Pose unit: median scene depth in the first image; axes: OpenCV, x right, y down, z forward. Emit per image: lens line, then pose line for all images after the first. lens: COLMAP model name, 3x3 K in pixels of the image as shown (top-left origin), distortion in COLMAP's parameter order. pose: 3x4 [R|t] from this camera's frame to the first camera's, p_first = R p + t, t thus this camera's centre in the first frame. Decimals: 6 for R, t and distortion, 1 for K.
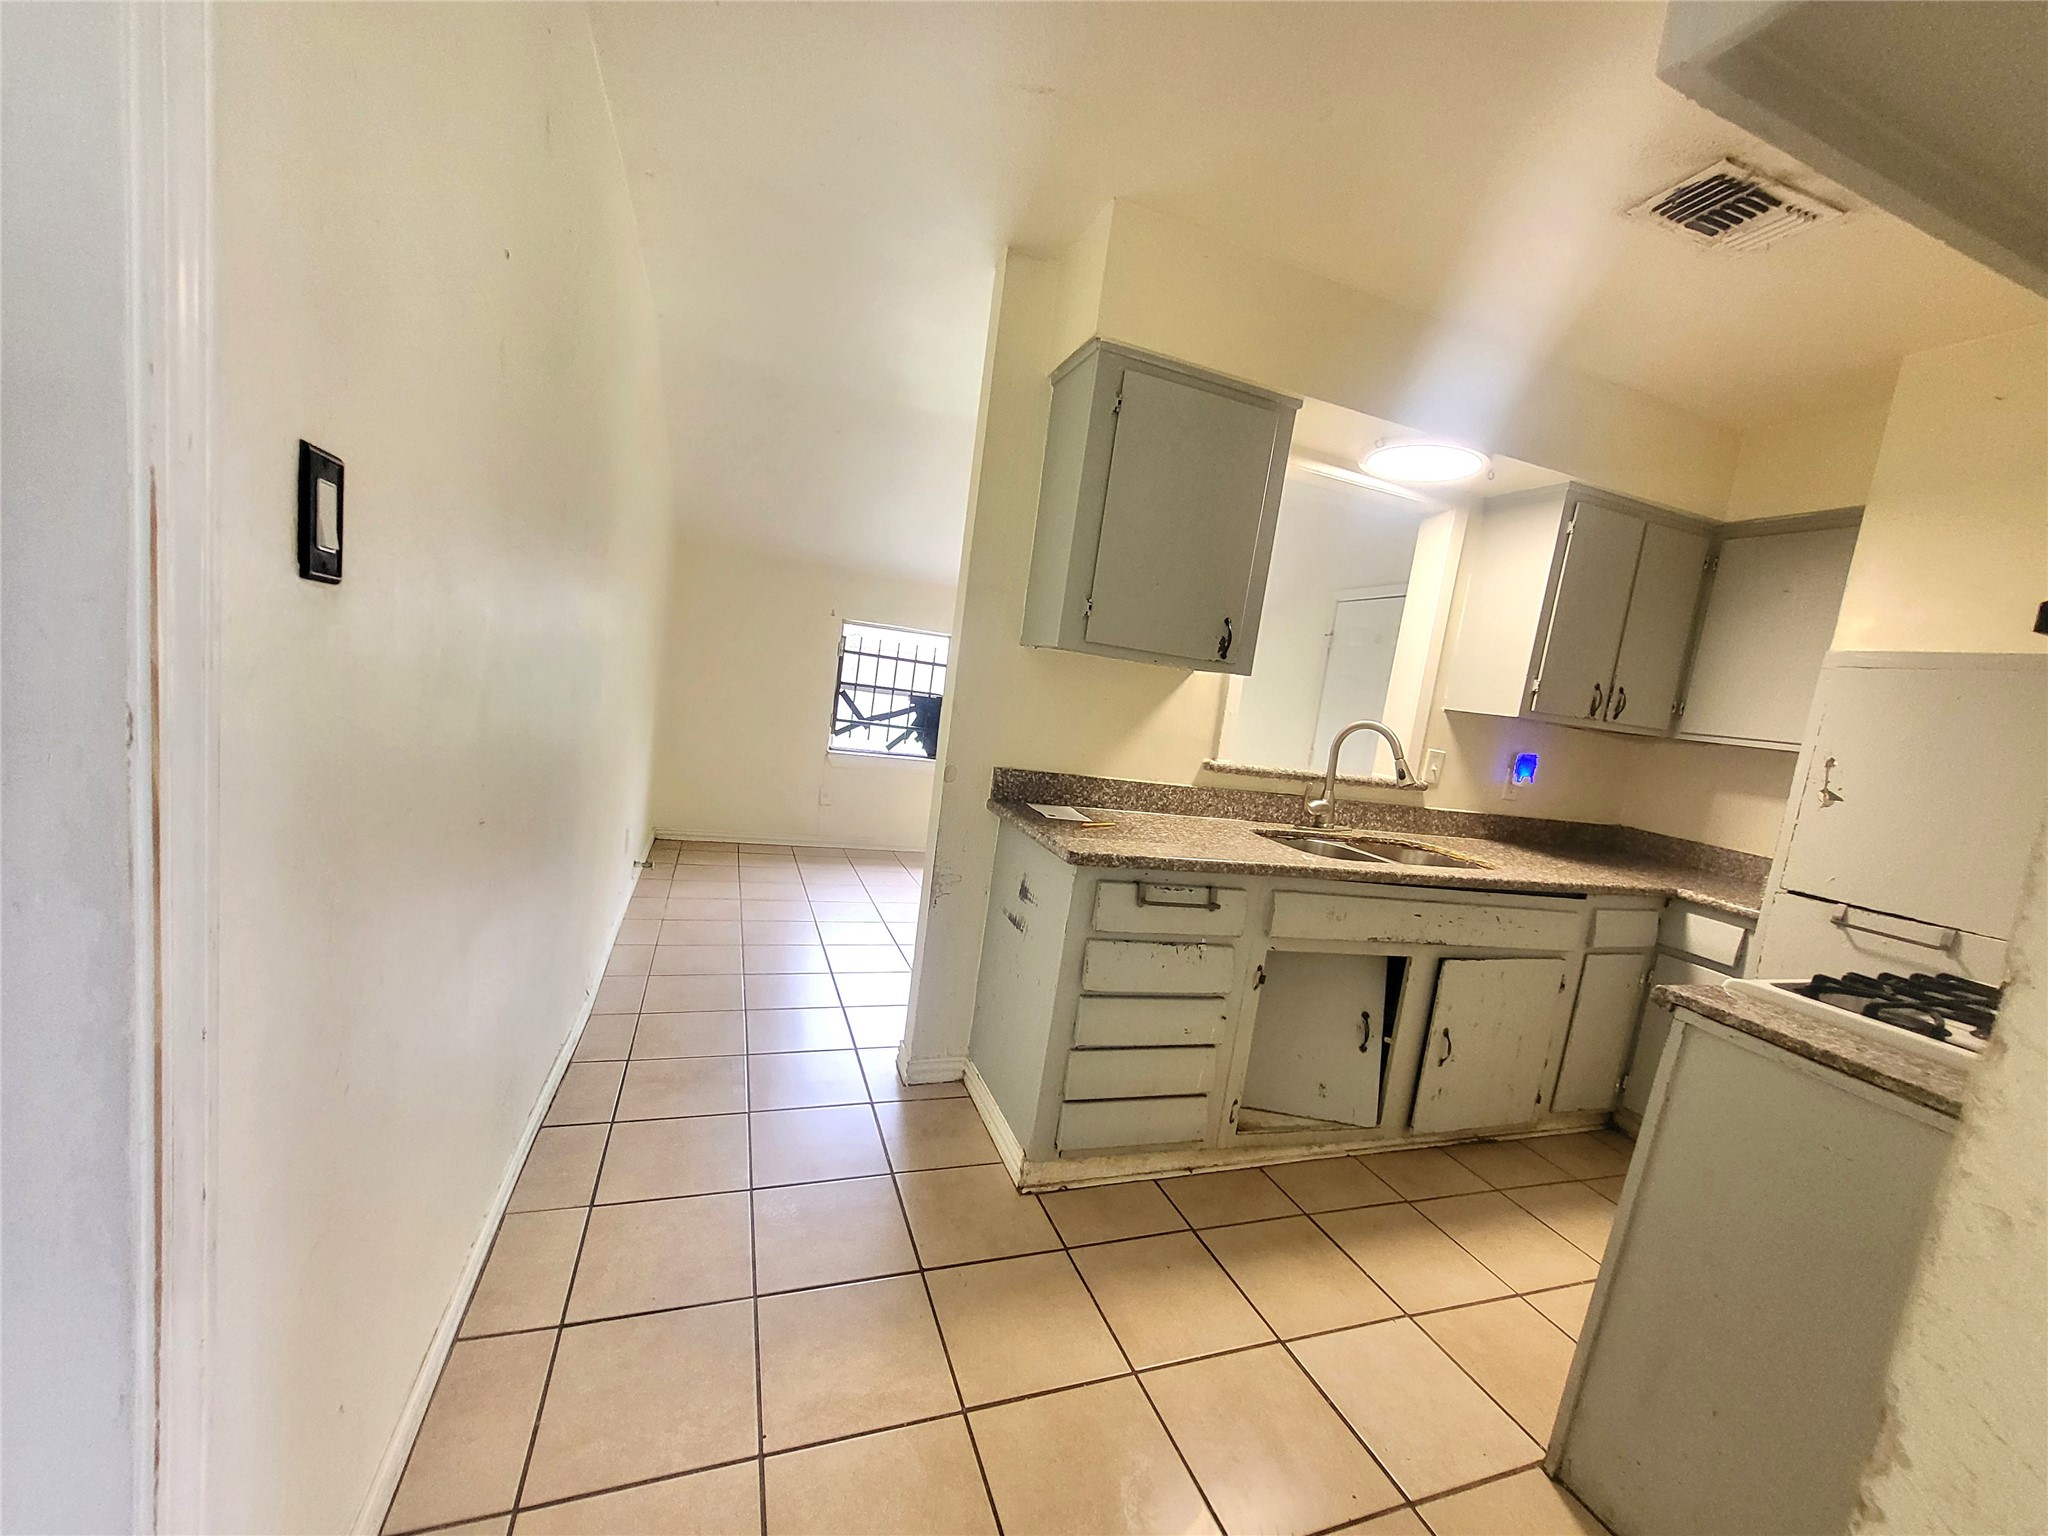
lens RADIAL K [[805.4, 0, 1030.8], [0, 805.4, 776.3], [0, 0, 1]] dist [0.005590, -0.000363]
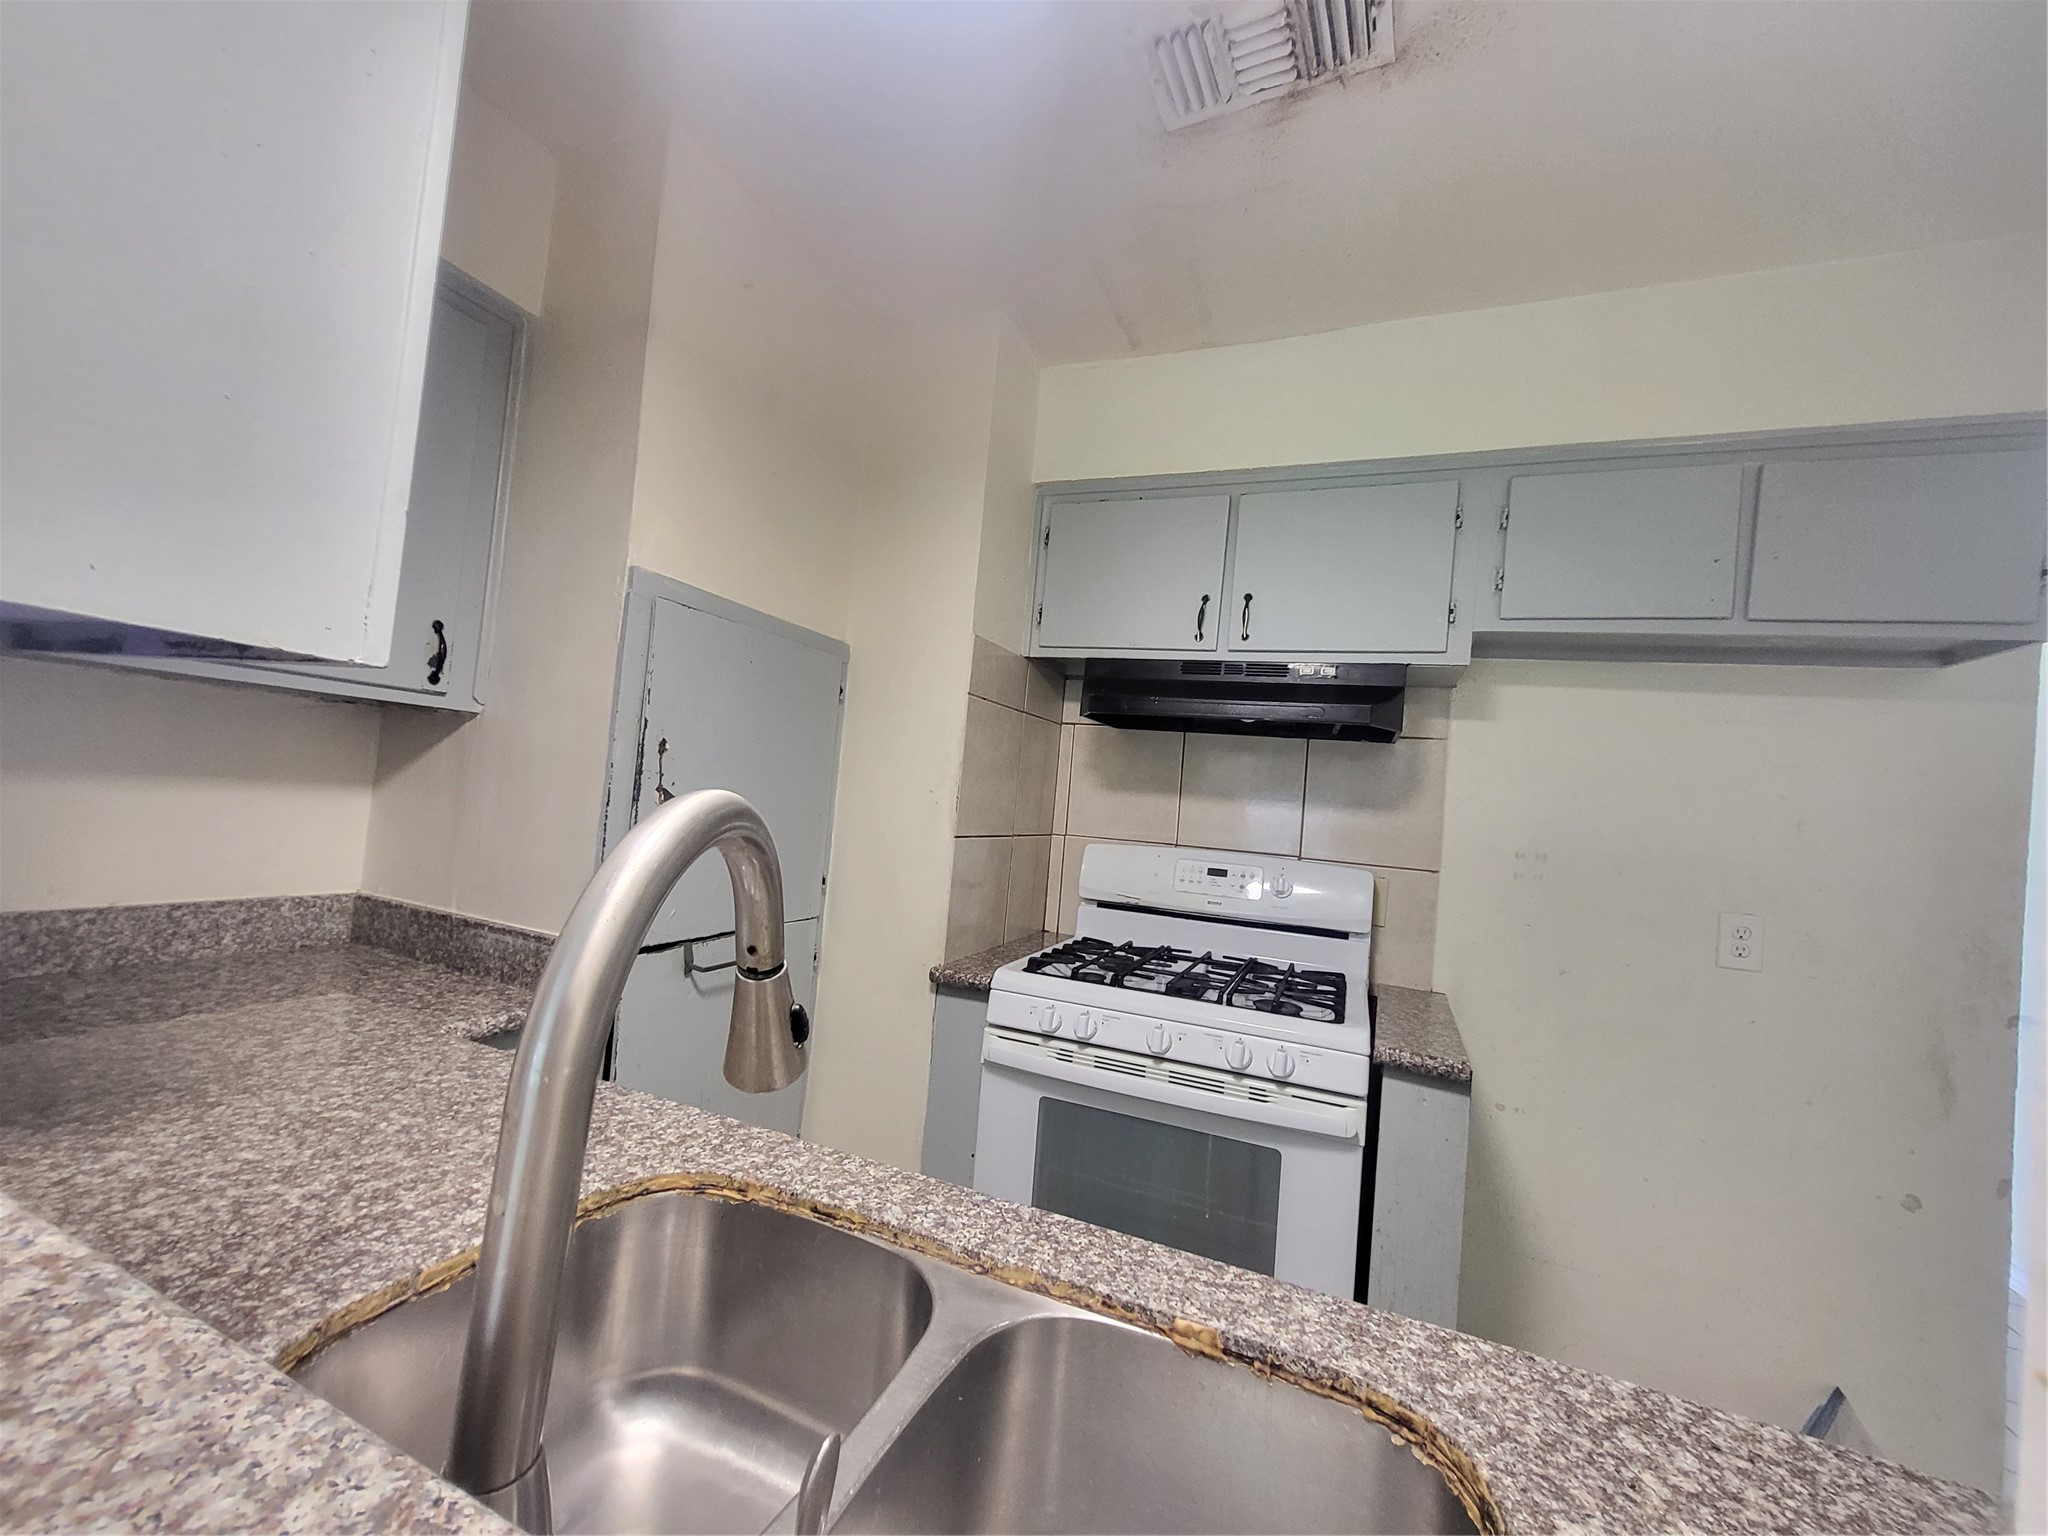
lens RADIAL K [[805.4, 0, 1030.8], [0, 805.4, 776.3], [0, 0, 1]] dist [0.005590, -0.000363]
pose [[-0.716753, -0.174947, 0.675025, 0.292050], [-0.103125, 0.983967, 0.145516, -0.107272], [-0.689660, 0.034687, -0.723302, 1.148140]]
